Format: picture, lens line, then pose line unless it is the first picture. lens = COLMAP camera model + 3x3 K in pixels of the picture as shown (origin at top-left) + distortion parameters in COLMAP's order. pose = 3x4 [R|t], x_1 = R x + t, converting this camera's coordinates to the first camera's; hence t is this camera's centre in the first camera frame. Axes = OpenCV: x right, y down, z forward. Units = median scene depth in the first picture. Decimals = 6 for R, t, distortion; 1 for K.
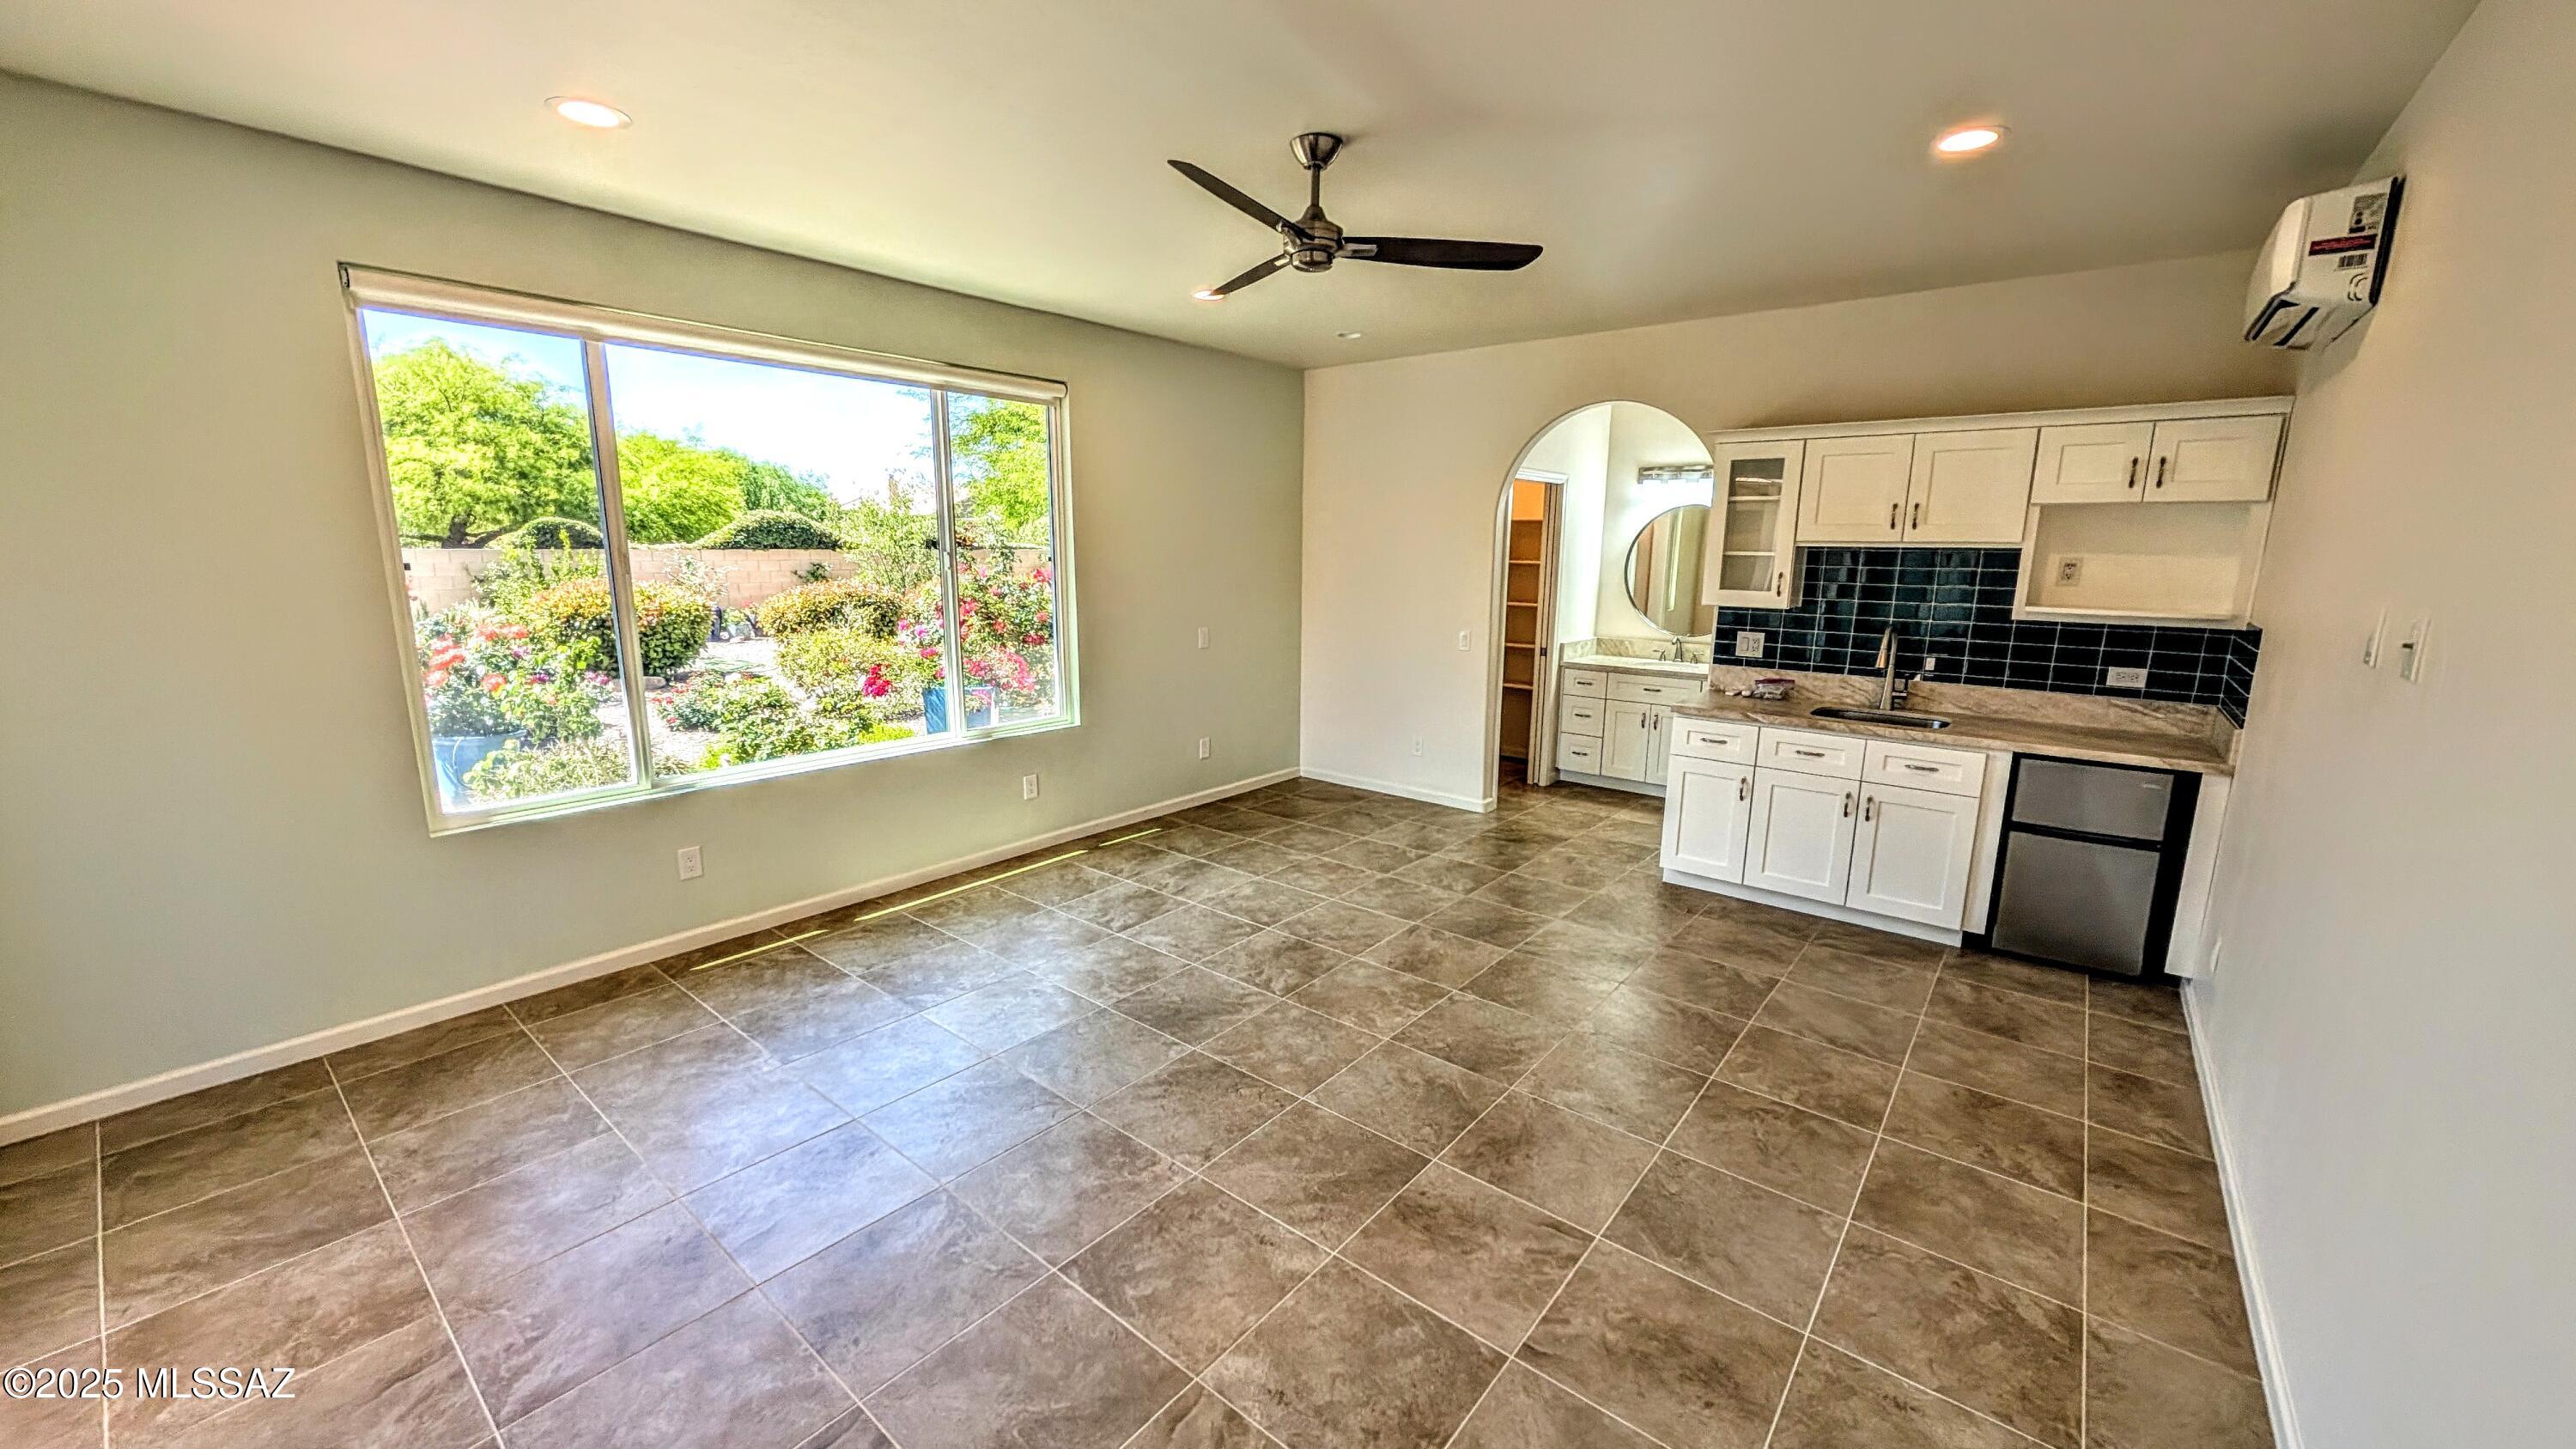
lens RADIAL K [[962.8, 0, 1288.0], [0, 962.8, 724.5], [0, 0, 1]] dist [-0.001417, -0.000184]
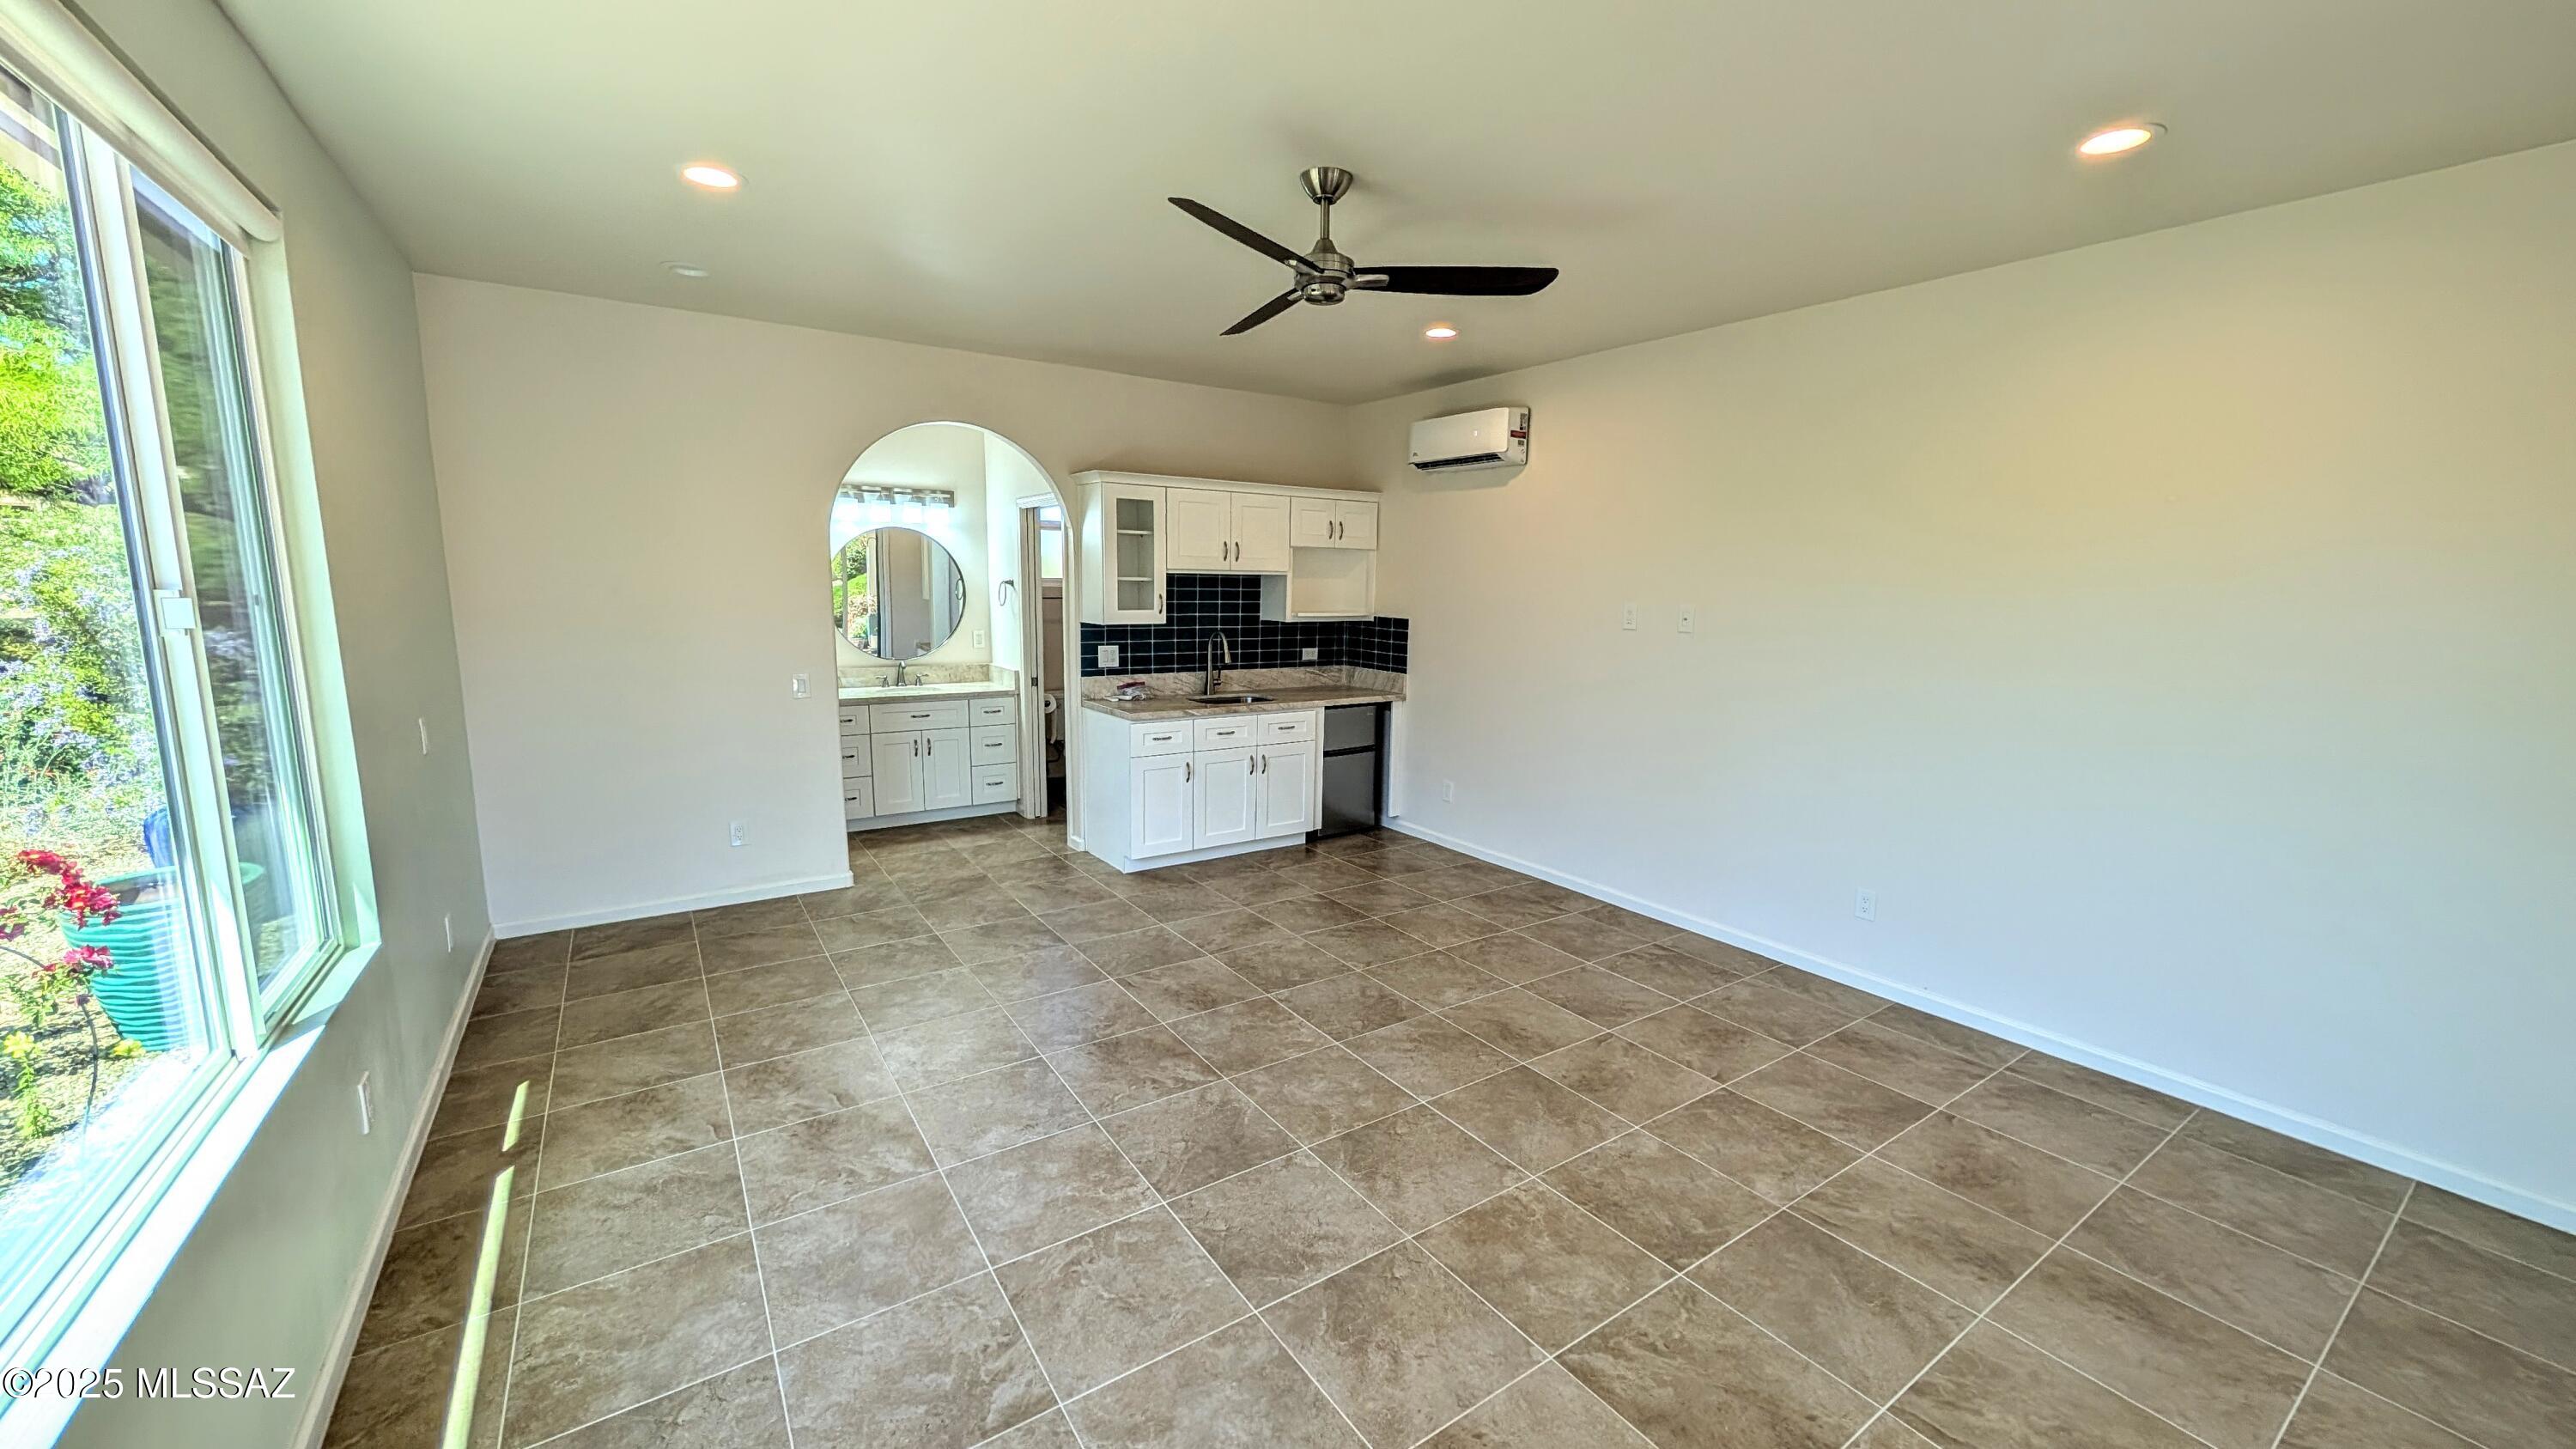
lens RADIAL K [[962.8, 0, 1288.0], [0, 962.8, 724.5], [0, 0, 1]] dist [-0.001417, -0.000184]
pose [[0.287985, -0.149890, 0.945832, -0.644474], [0.162733, 0.980969, 0.105910, -0.102643], [-0.943707, 0.123418, 0.306896, 0.512083]]
